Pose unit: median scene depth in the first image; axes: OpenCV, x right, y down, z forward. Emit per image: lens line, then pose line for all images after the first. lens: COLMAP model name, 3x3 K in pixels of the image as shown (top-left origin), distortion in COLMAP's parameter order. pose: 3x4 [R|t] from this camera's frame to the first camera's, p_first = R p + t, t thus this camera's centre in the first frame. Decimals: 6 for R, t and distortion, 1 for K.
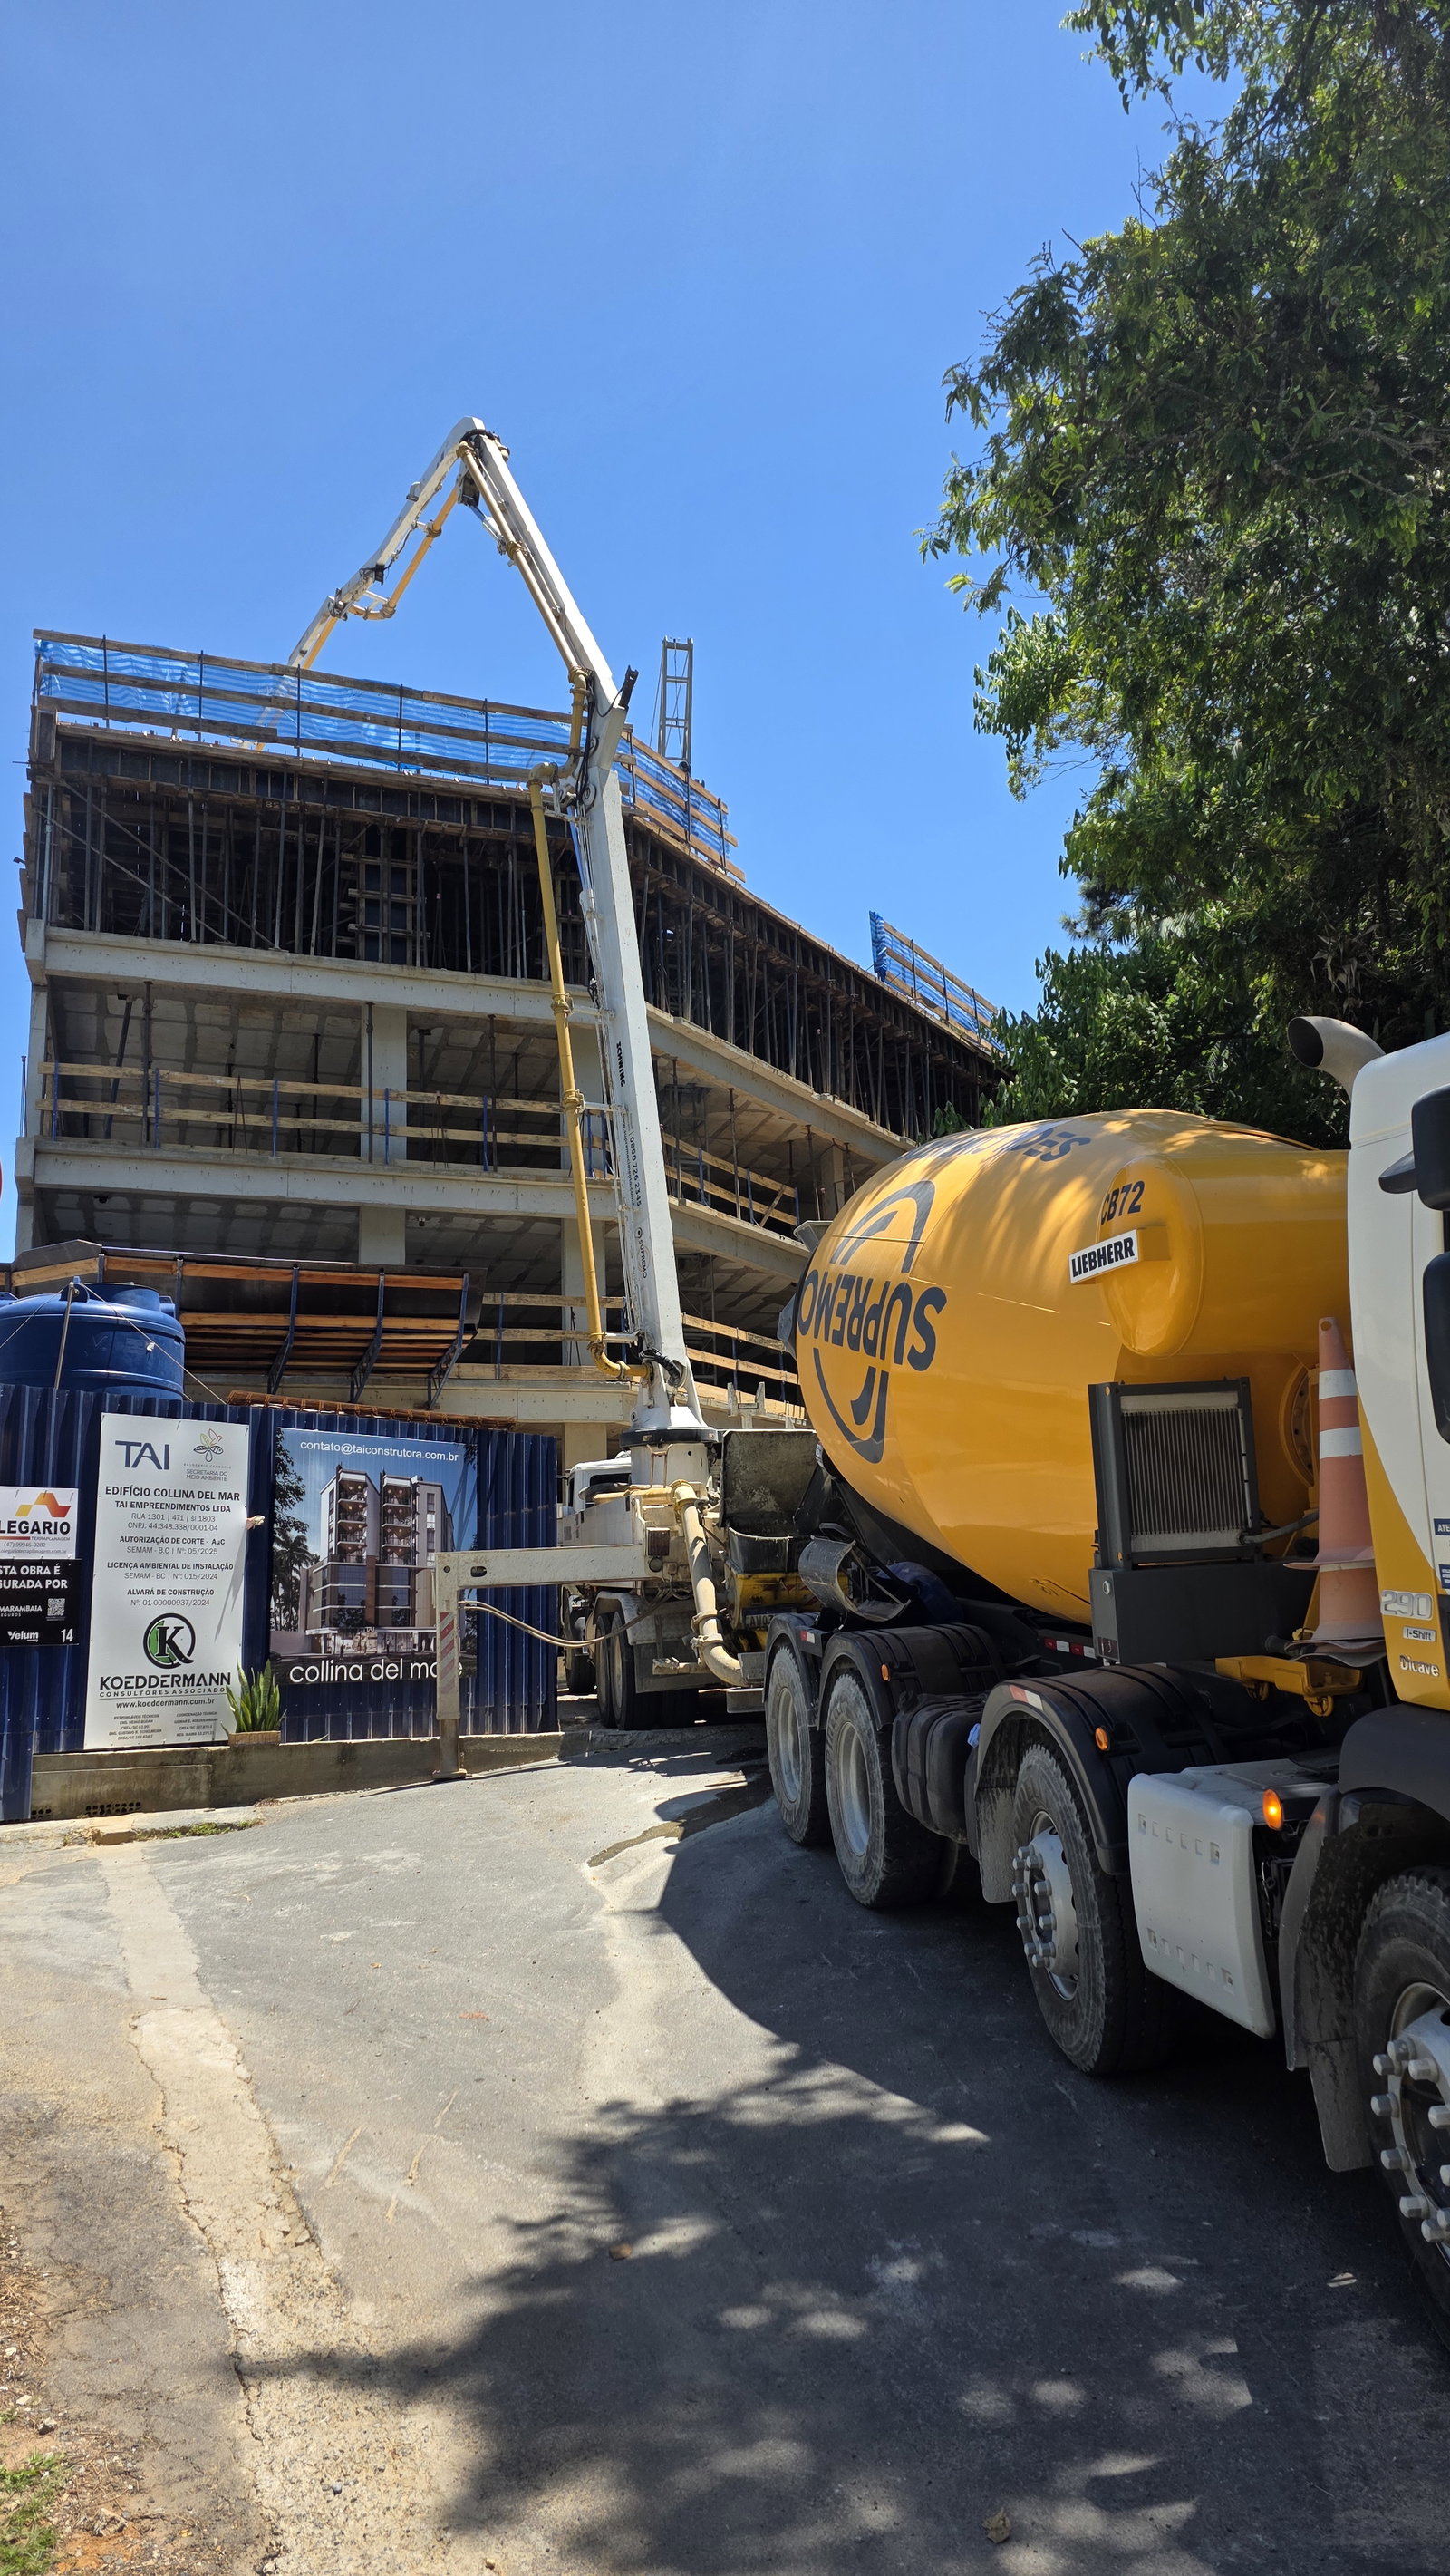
lens RADIAL K [[1734.6, 0, 718.2], [0, 1734.6, 1295.5], [0, 0, 1]] dist [0.028429, 0.000817]
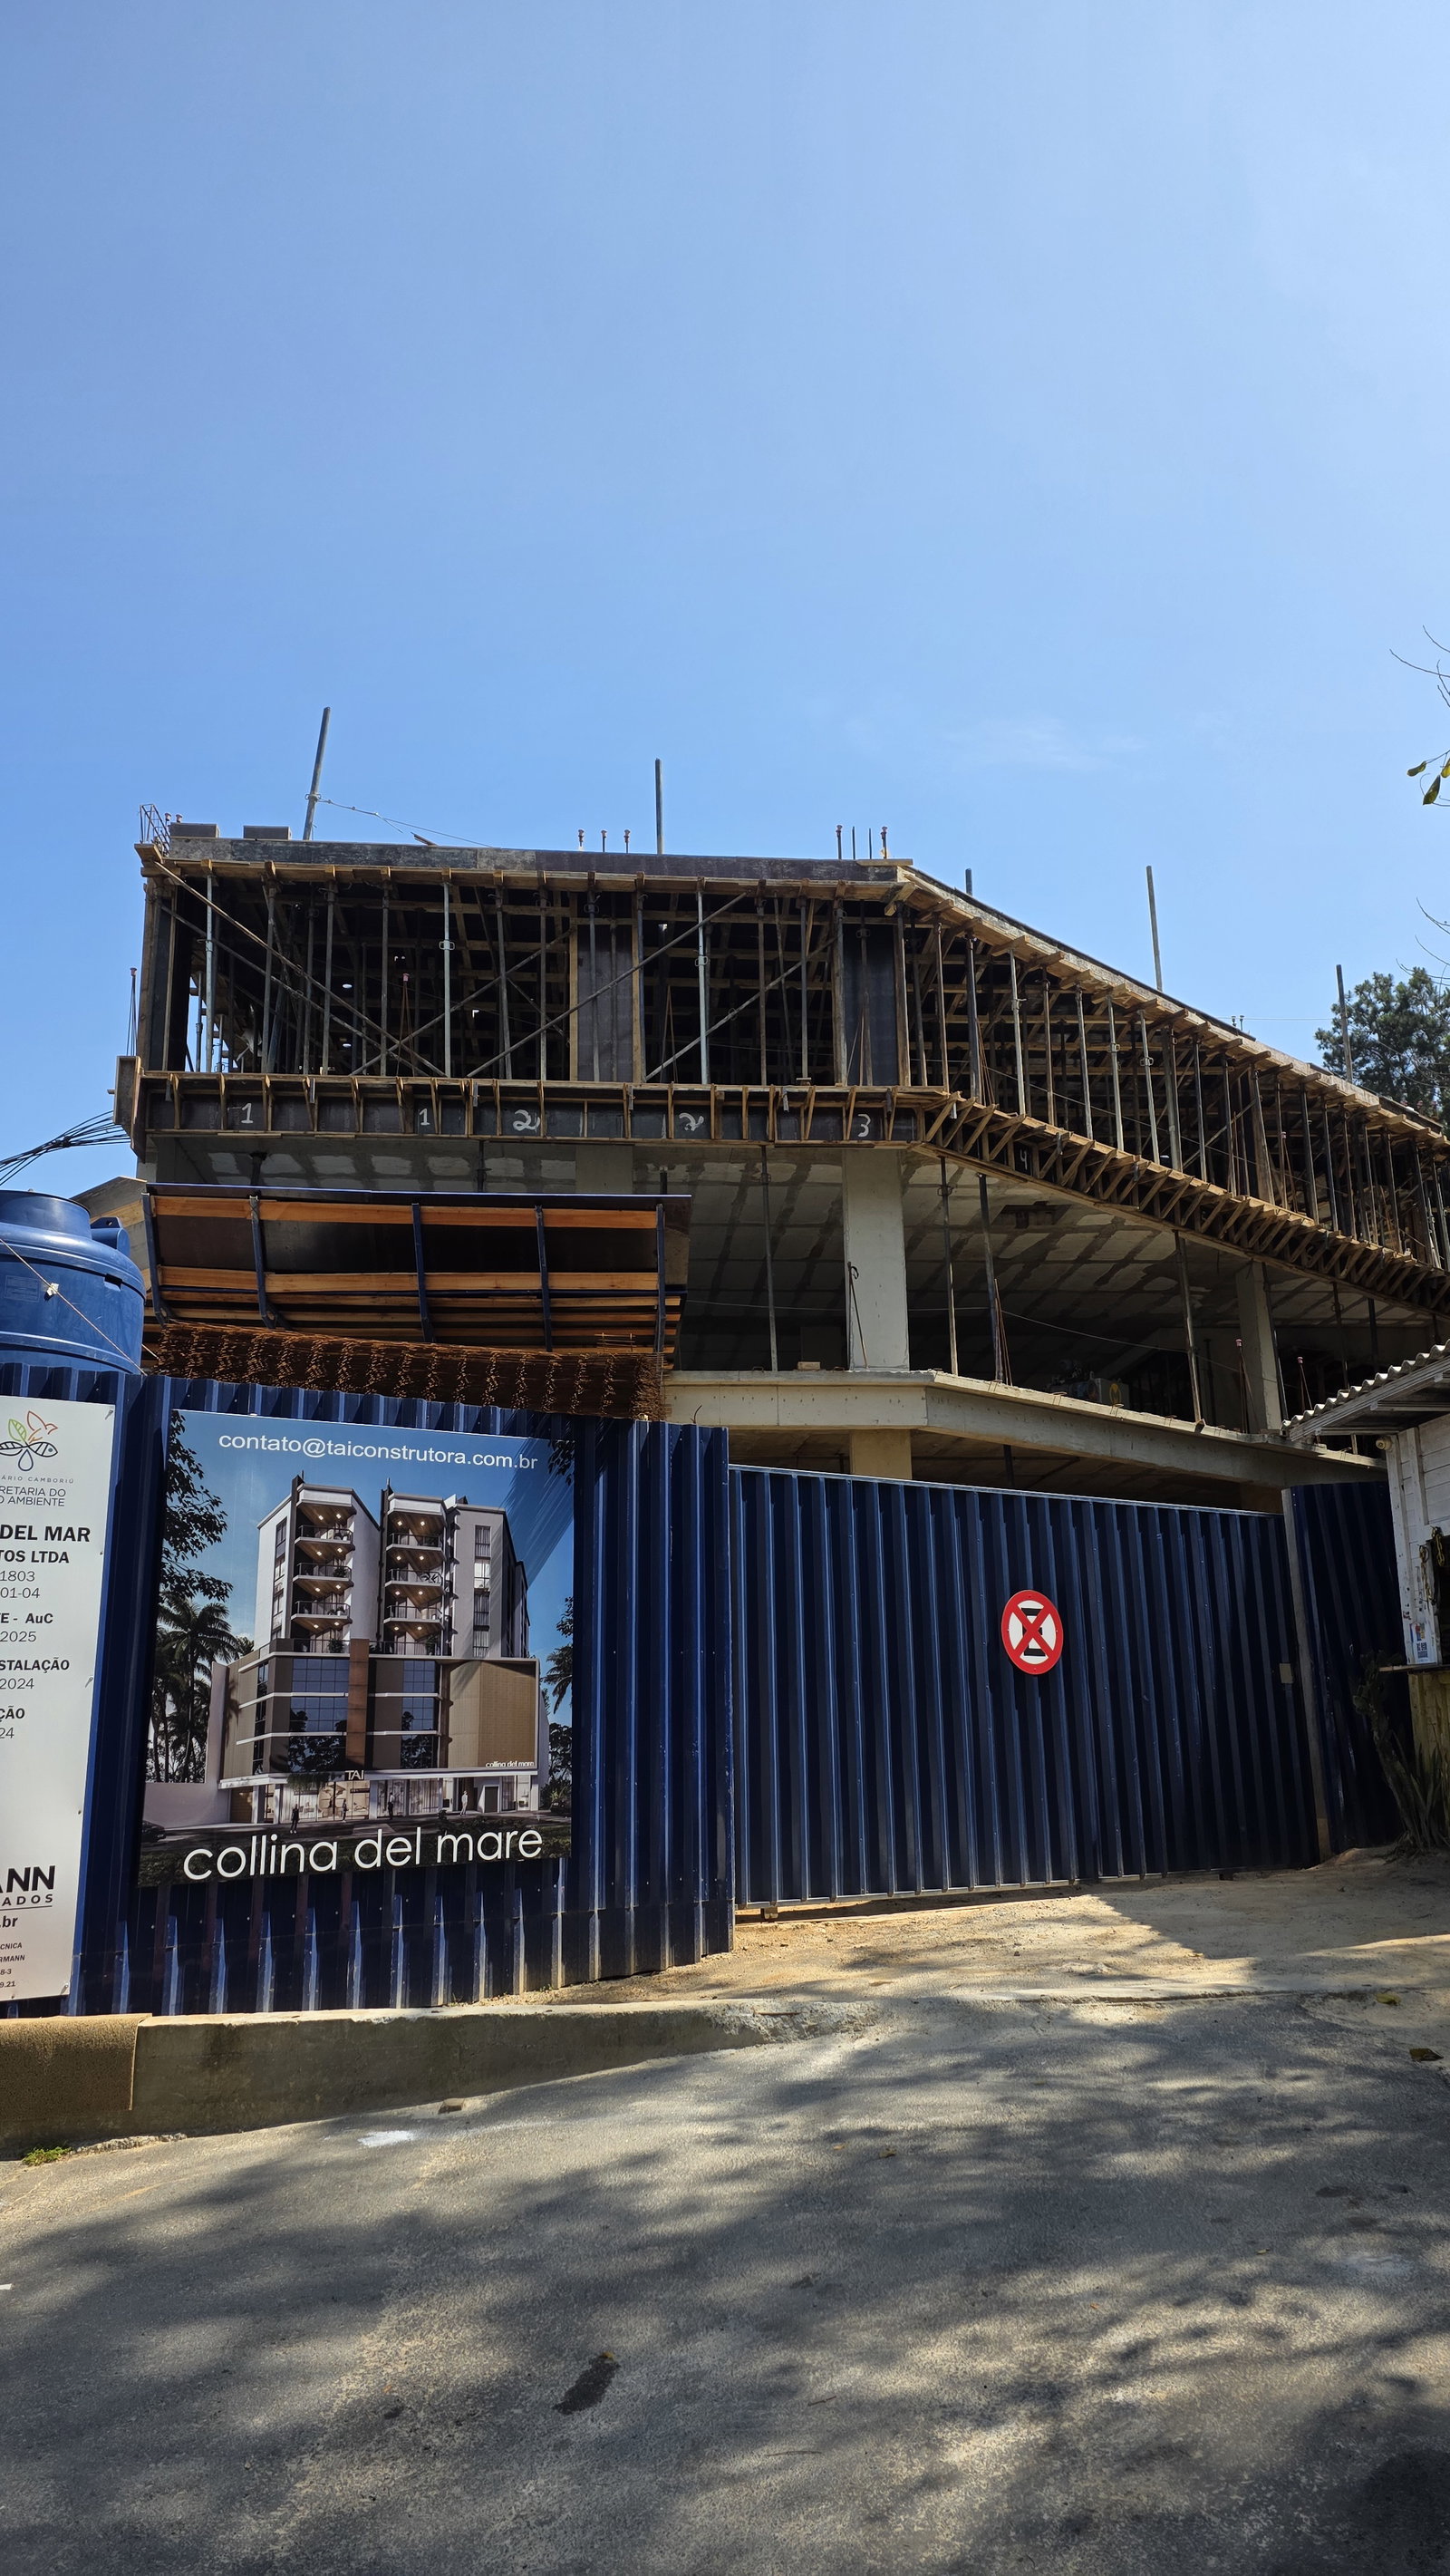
lens RADIAL K [[1734.6, 0, 733.4], [0, 1734.6, 1285.7], [0, 0, 1]] dist [0.028429, 0.000817]
pose [[0.972945, -0.047411, -0.226118, 0.049184], [0.039922, 0.998496, -0.037583, 0.064518], [0.227560, 0.027540, 0.973375, 0.498233]]
